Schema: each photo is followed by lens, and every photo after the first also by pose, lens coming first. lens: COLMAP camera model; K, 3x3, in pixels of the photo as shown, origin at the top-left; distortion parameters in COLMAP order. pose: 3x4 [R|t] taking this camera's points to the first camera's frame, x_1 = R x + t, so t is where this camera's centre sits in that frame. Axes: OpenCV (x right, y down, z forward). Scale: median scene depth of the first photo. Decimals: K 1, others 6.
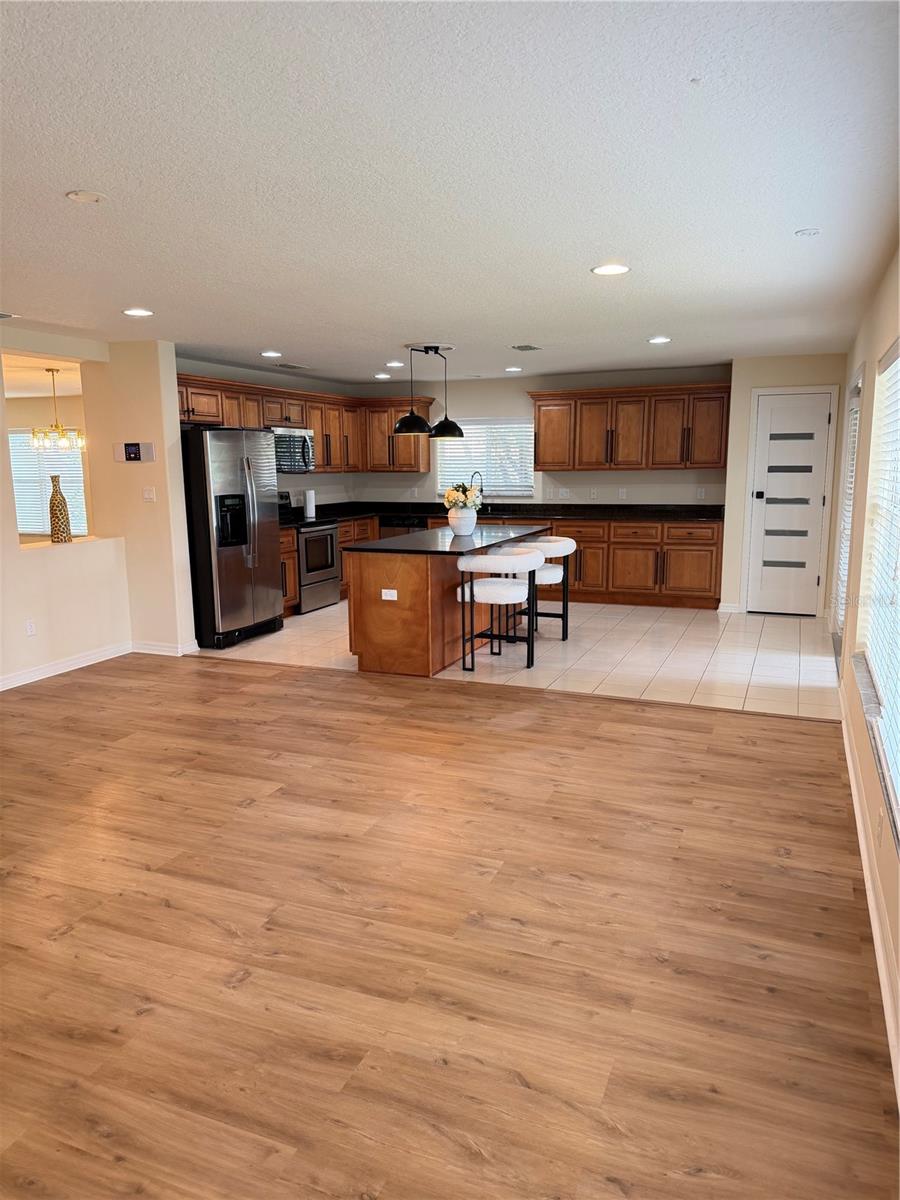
lens RADIAL K [[838.7, 0, 452.7], [0, 838.7, 604.9], [0, 0, 1]] dist [0.174605, -0.389564]
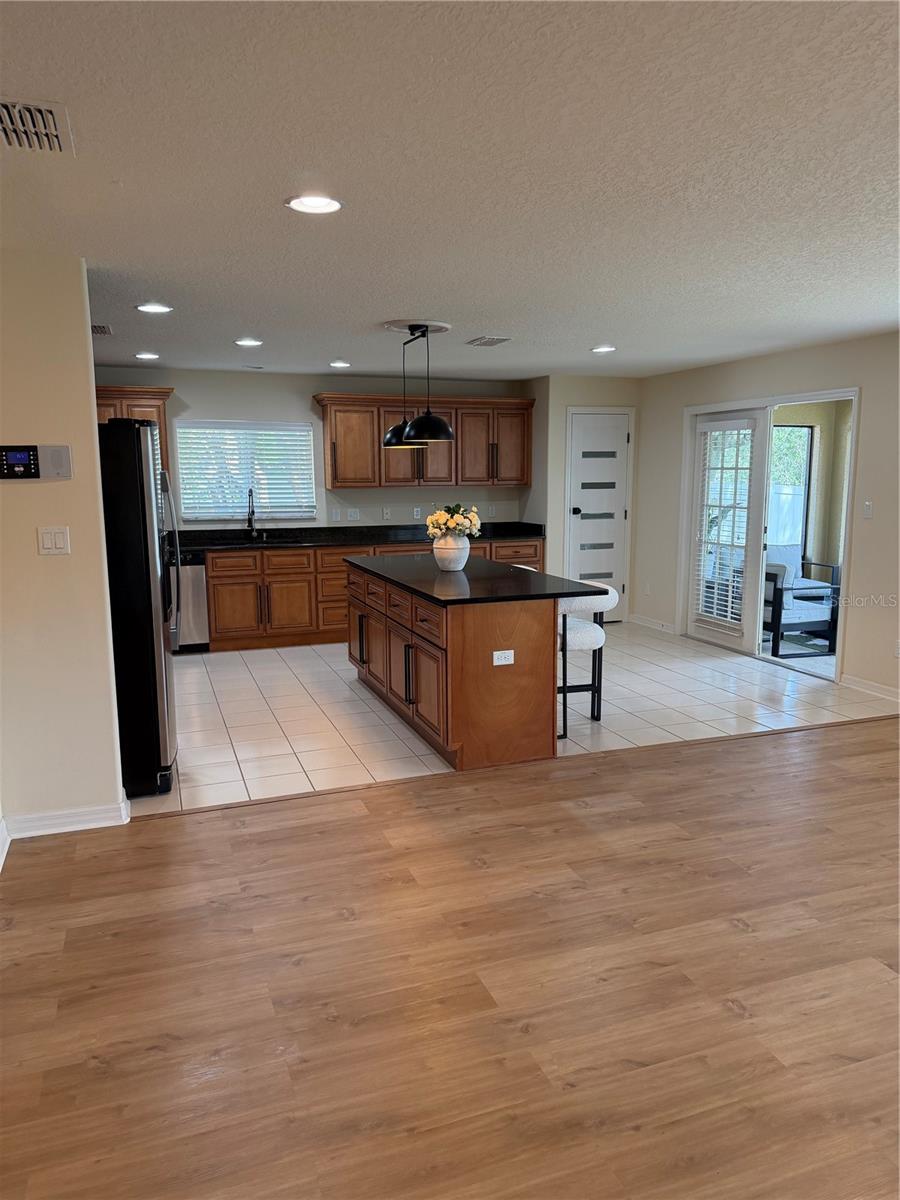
lens RADIAL K [[836.6, 0, 450.0], [0, 836.6, 600.0], [0, 0, 1]] dist [0.111310, -0.206506]
pose [[0.736390, -0.098683, 0.669321, -0.528483], [0.114267, 0.993234, 0.020723, -0.073622], [-0.666838, 0.061221, 0.742684, 0.434472]]
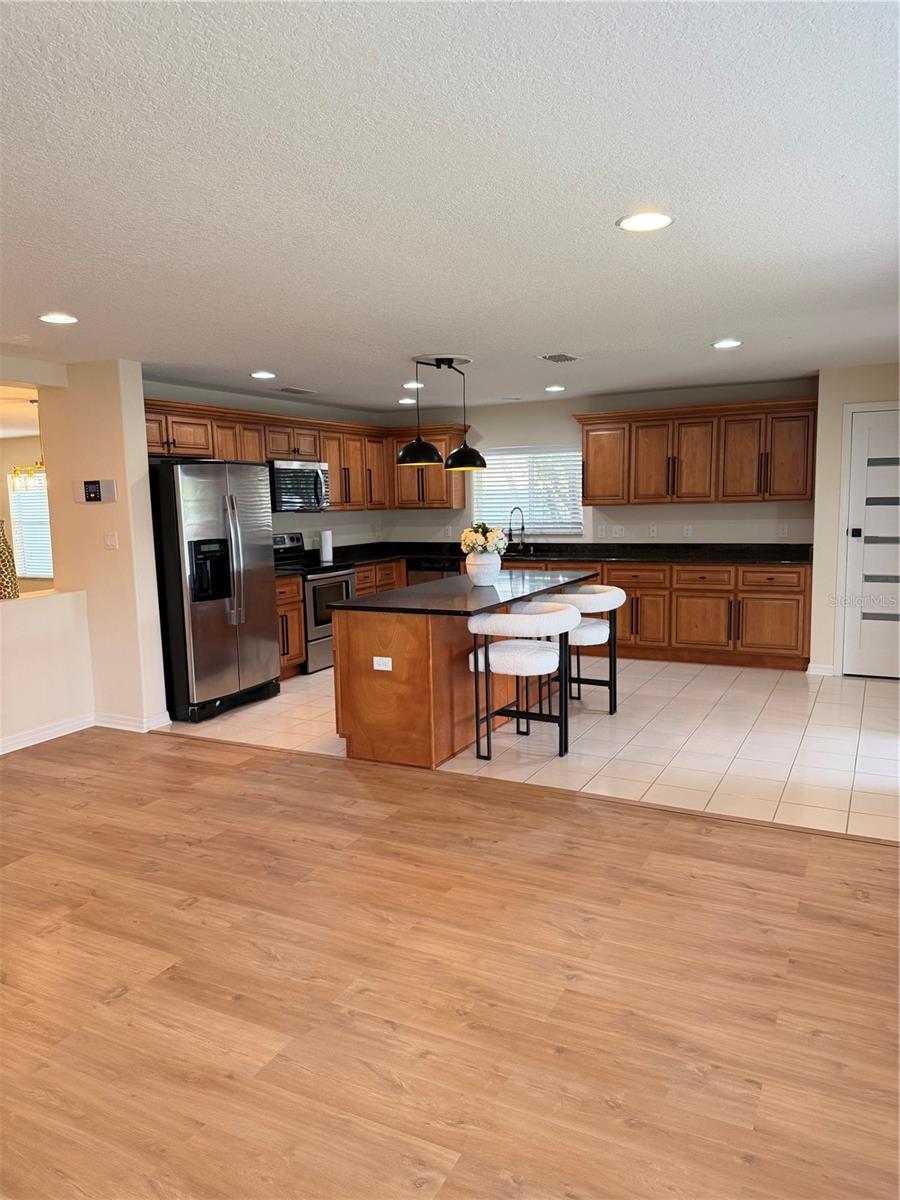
lens RADIAL K [[838.7, 0, 452.7], [0, 838.7, 604.9], [0, 0, 1]] dist [0.174605, -0.389564]
pose [[0.996354, -0.001865, -0.085289, 0.052976], [-0.001457, 0.999243, -0.038881, -0.032998], [0.085297, 0.038864, 0.995597, 0.186114]]
